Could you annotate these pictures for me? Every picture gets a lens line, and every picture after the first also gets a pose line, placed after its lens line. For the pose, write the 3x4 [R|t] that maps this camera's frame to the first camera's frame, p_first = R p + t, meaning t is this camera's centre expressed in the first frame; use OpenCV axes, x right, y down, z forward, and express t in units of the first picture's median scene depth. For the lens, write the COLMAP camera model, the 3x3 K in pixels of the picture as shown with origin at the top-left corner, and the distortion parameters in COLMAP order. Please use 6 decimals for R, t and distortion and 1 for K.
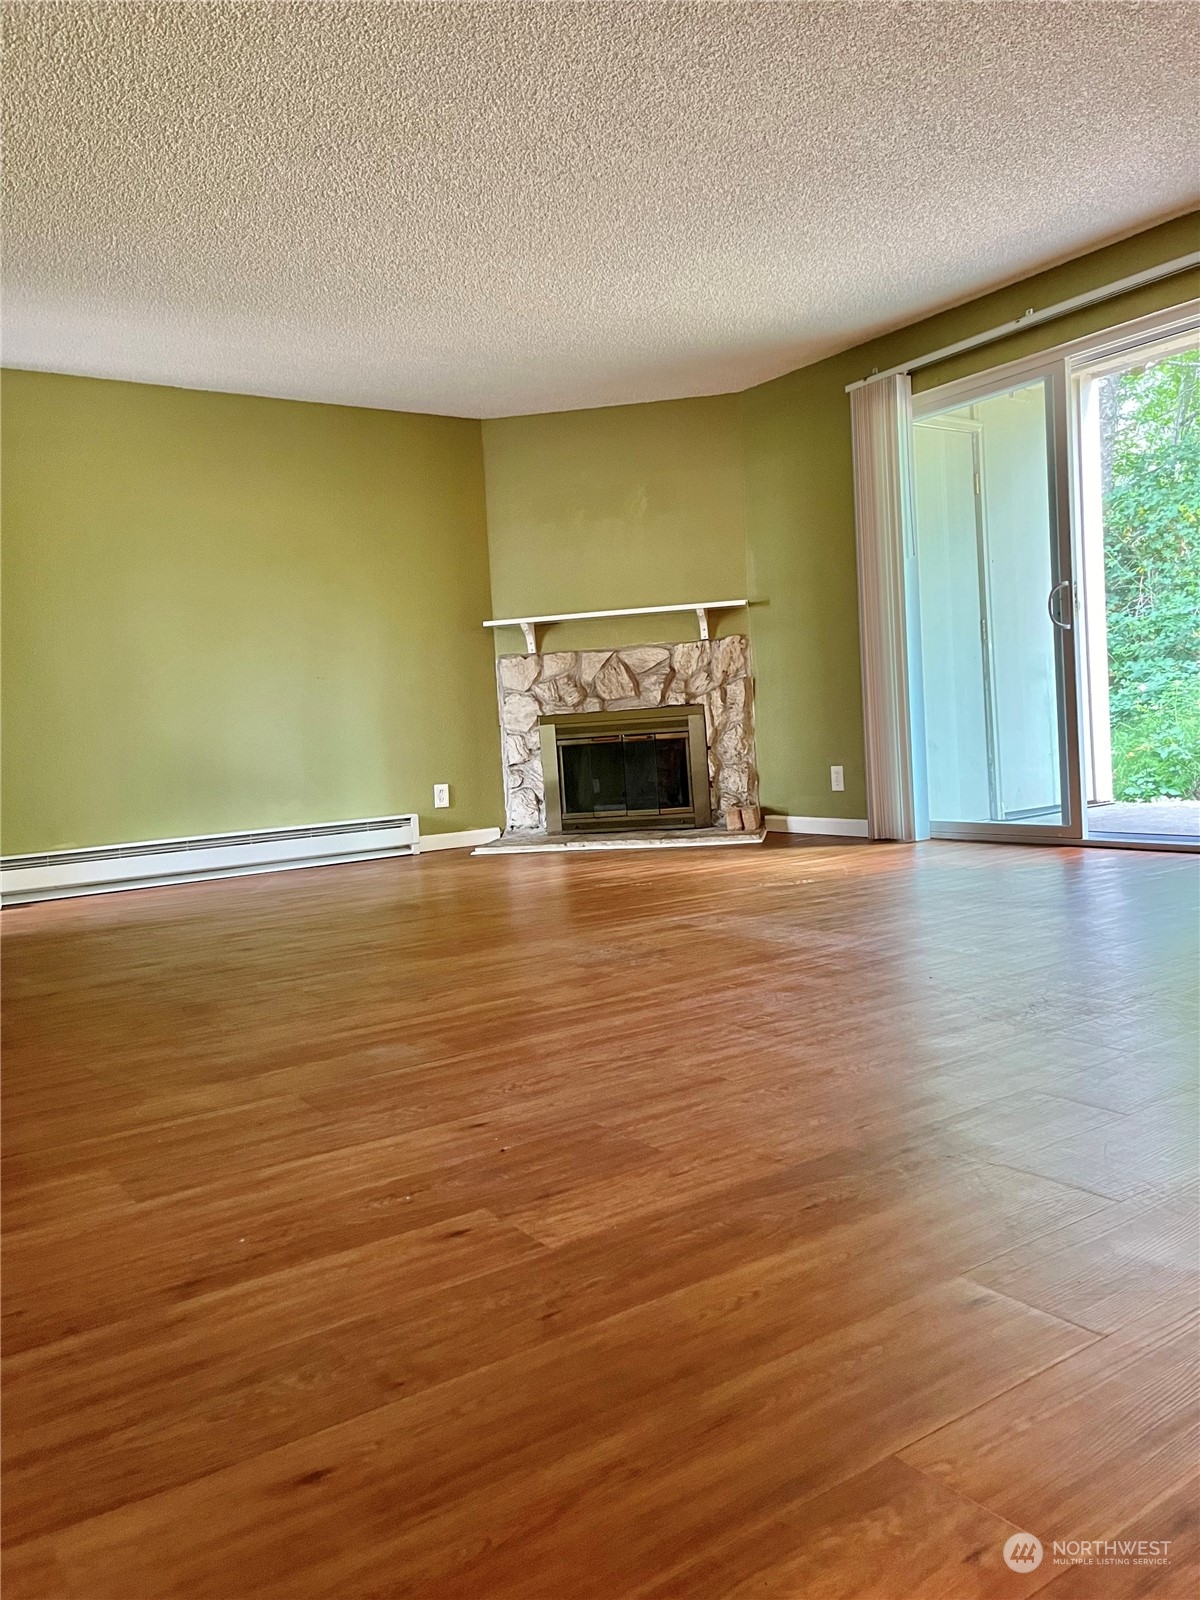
lens RADIAL K [[1211.4, 0, 600.0], [0, 1211.4, 800.0], [0, 0, 1]] dist [0.037139, -0.003026]
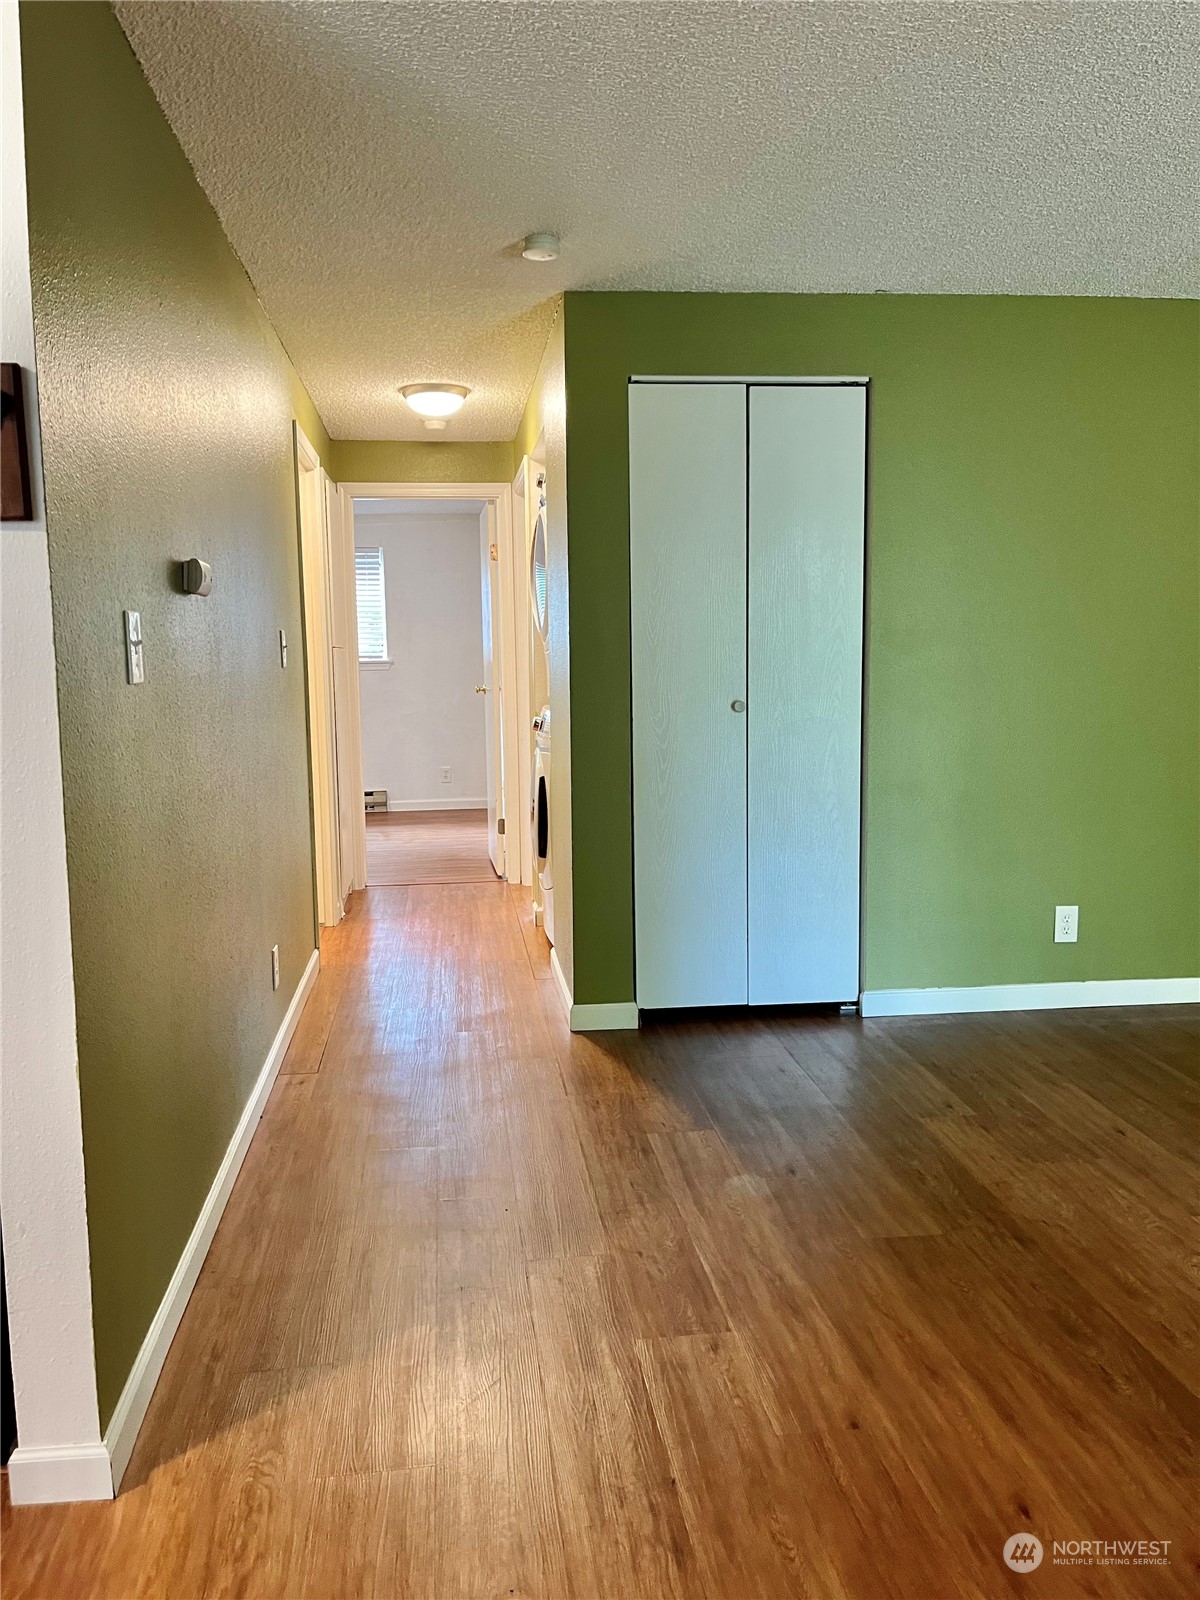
lens RADIAL K [[1231.8, 0, 600.0], [0, 1231.8, 800.0], [0, 0, 1]] dist [0.046861, -0.006378]
pose [[-0.458838, 0.174410, -0.871234, 0.466129], [-0.010877, 0.979369, 0.201786, -0.142820], [0.888453, 0.102064, -0.447475, 0.326669]]
